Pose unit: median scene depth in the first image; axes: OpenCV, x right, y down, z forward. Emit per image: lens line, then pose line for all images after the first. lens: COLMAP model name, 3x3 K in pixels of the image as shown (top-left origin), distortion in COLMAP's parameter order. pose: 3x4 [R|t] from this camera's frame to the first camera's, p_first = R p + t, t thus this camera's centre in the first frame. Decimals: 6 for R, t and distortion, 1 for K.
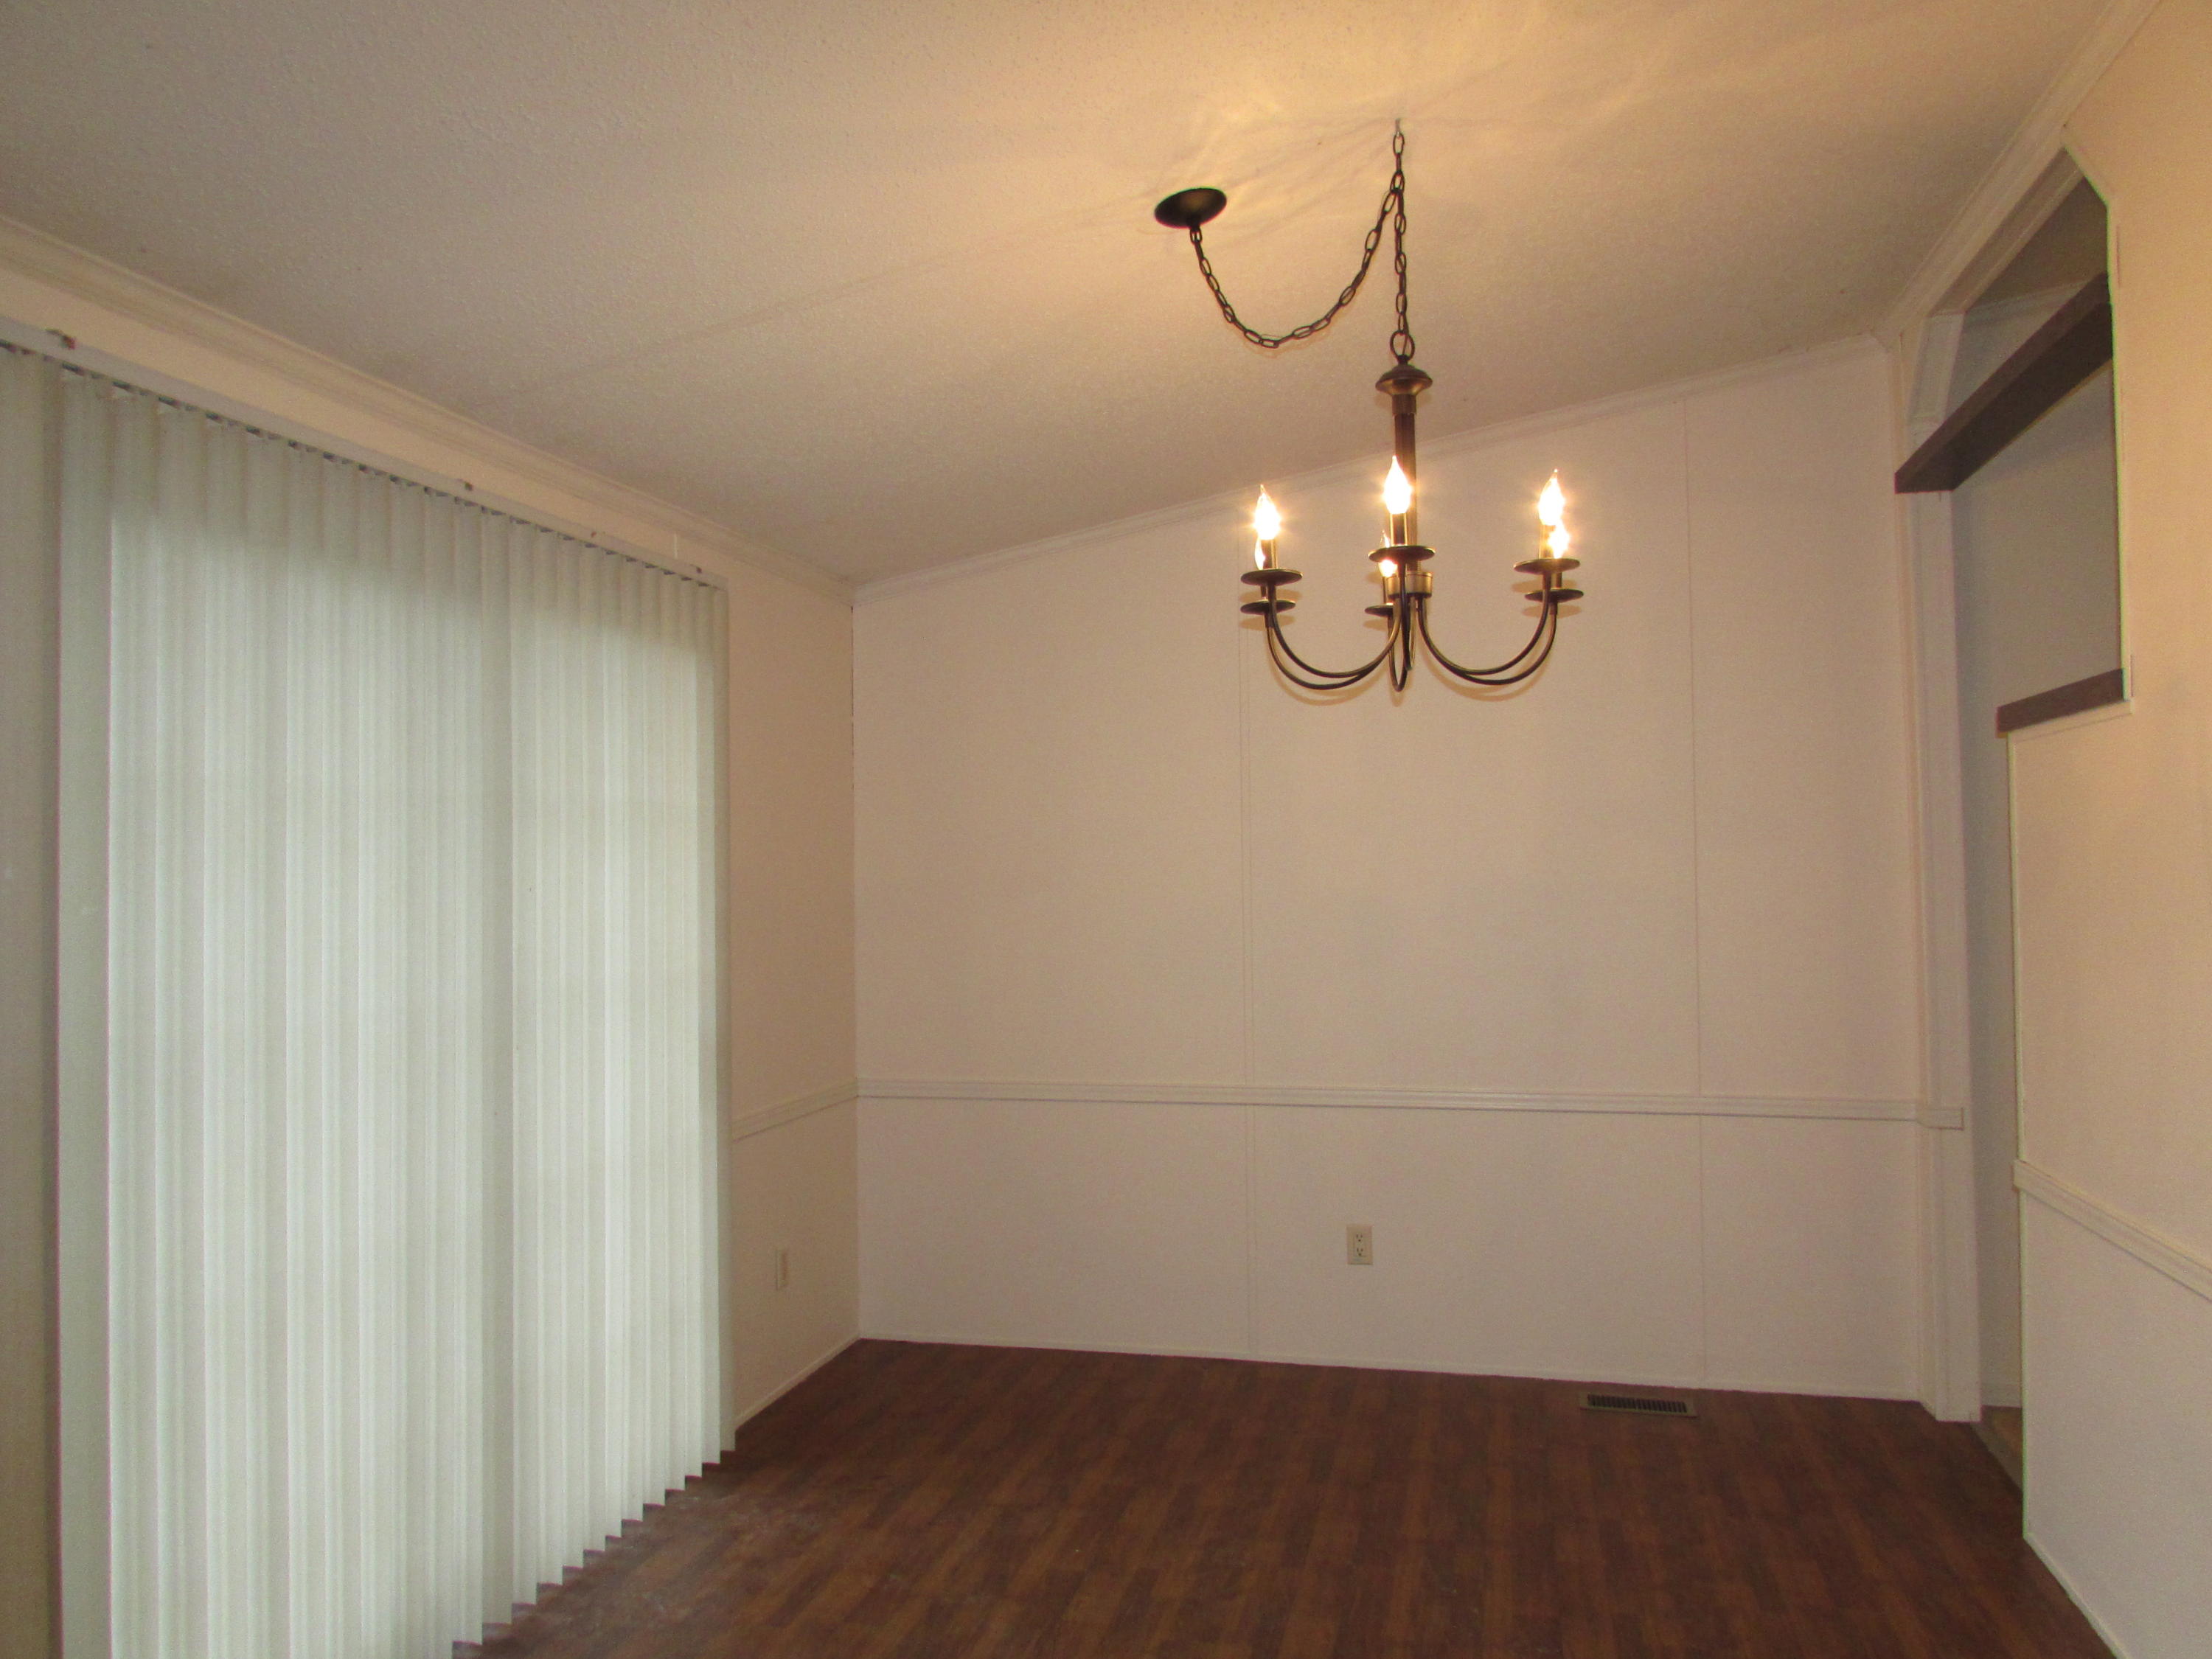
lens RADIAL K [[1599.7, 0, 1117.6], [0, 1599.7, 837.5], [0, 0, 1]] dist [-0.018457, 0.000026]
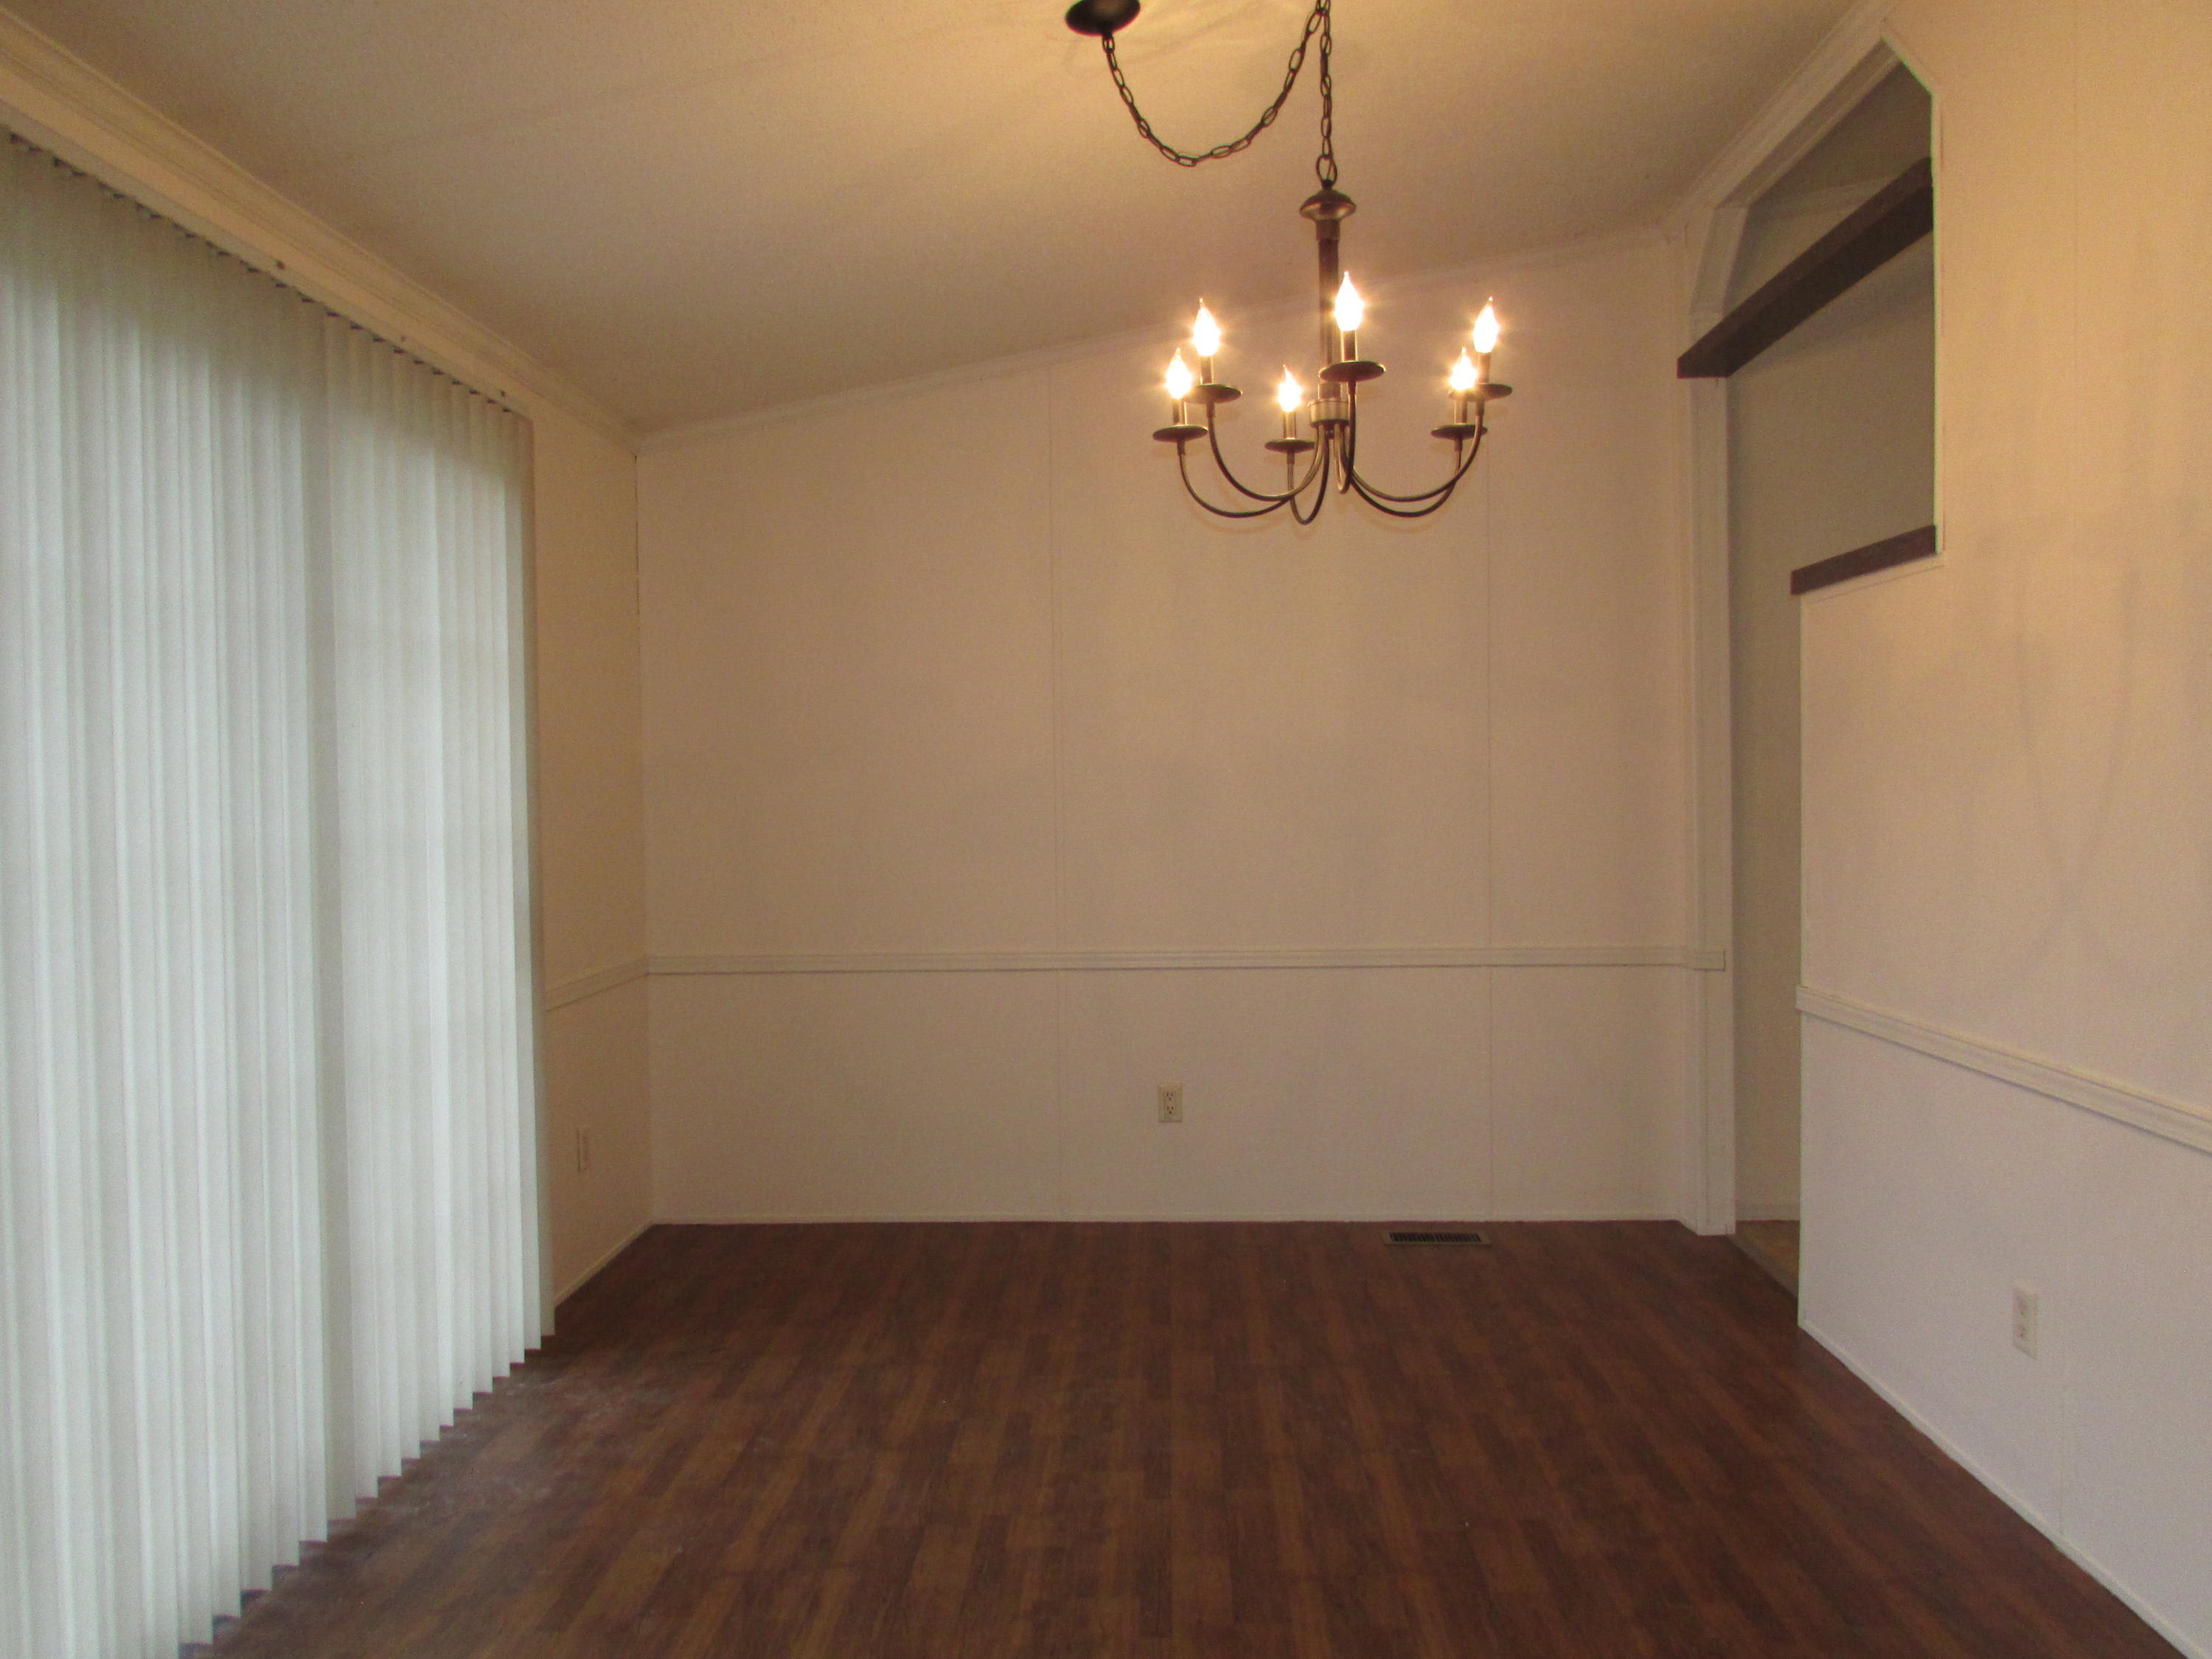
lens RADIAL K [[1599.7, 0, 1108.9], [0, 1599.7, 834.2], [0, 0, 1]] dist [-0.018457, 0.000026]
pose [[0.979470, -0.006773, 0.201477, -0.124129], [-0.003292, 0.998765, 0.049577, 0.045382], [-0.201564, -0.049222, 0.978238, 0.024272]]
